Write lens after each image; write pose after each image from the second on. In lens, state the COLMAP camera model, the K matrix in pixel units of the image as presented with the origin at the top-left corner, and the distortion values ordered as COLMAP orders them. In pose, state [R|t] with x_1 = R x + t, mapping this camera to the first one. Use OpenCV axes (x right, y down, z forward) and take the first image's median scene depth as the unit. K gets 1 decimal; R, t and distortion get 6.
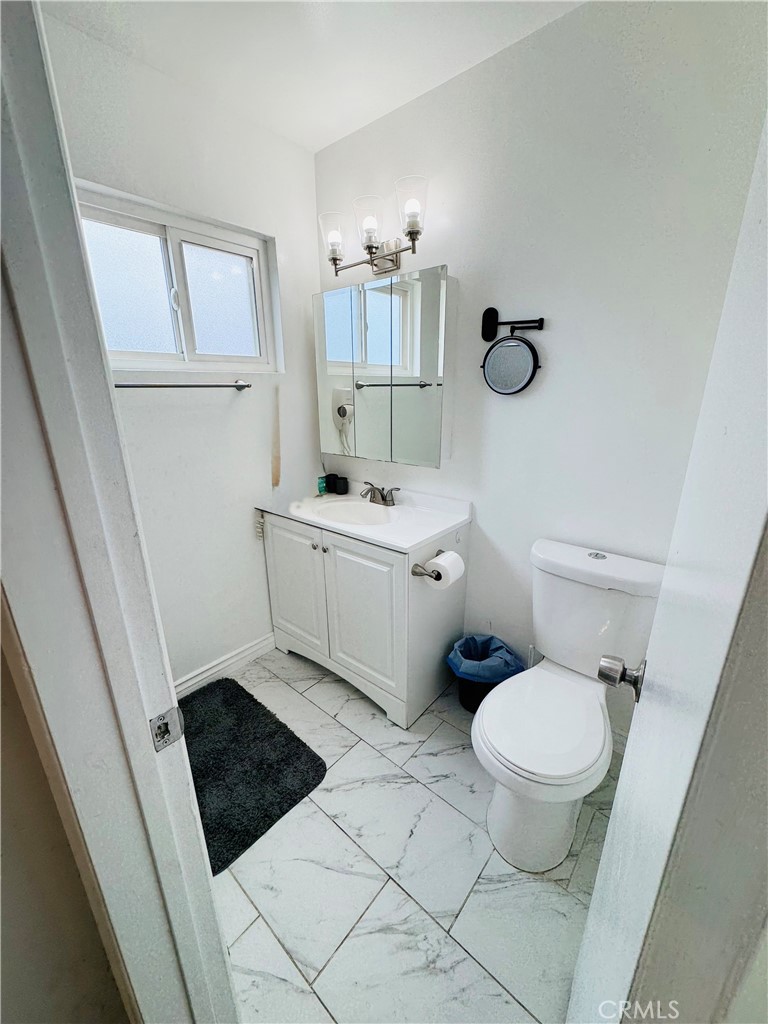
lens RADIAL K [[406.8, 0, 385.7], [0, 406.8, 511.7], [0, 0, 1]] dist [-0.001625, 0.000326]
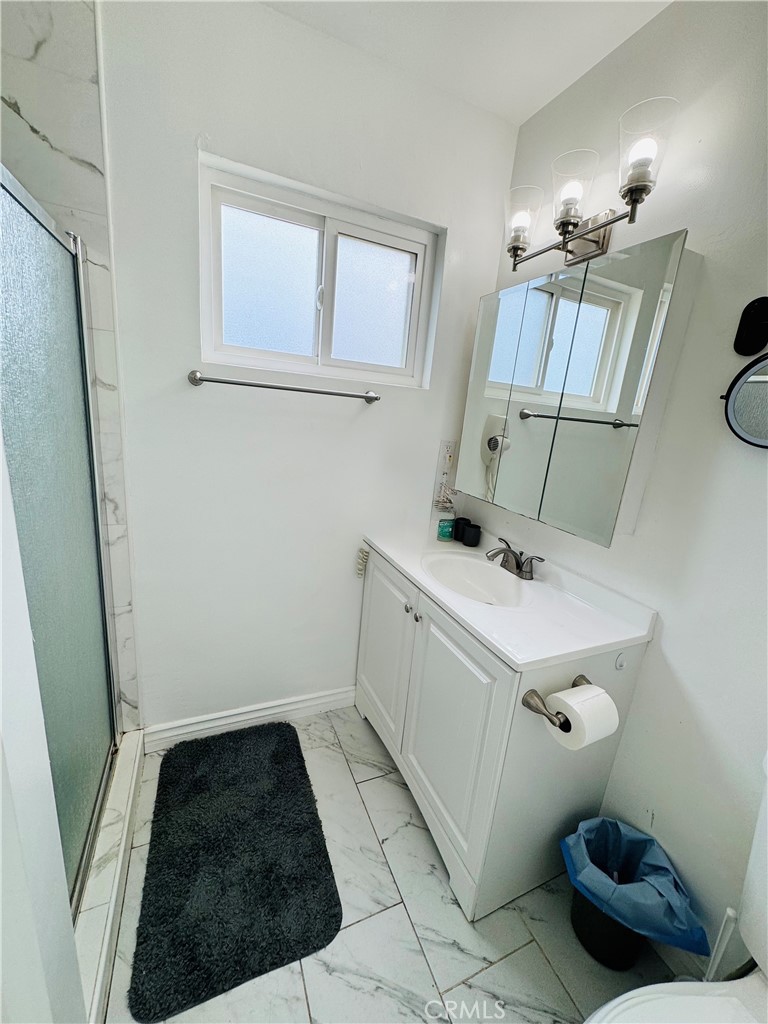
lens RADIAL K [[406.8, 0, 385.7], [0, 406.8, 511.7], [0, 0, 1]] dist [-0.001625, 0.000326]
pose [[0.896442, 0.194273, -0.398309, 0.057520], [-0.222152, 0.974702, -0.024572, -0.063865], [0.383459, 0.110513, 0.916922, 0.258328]]
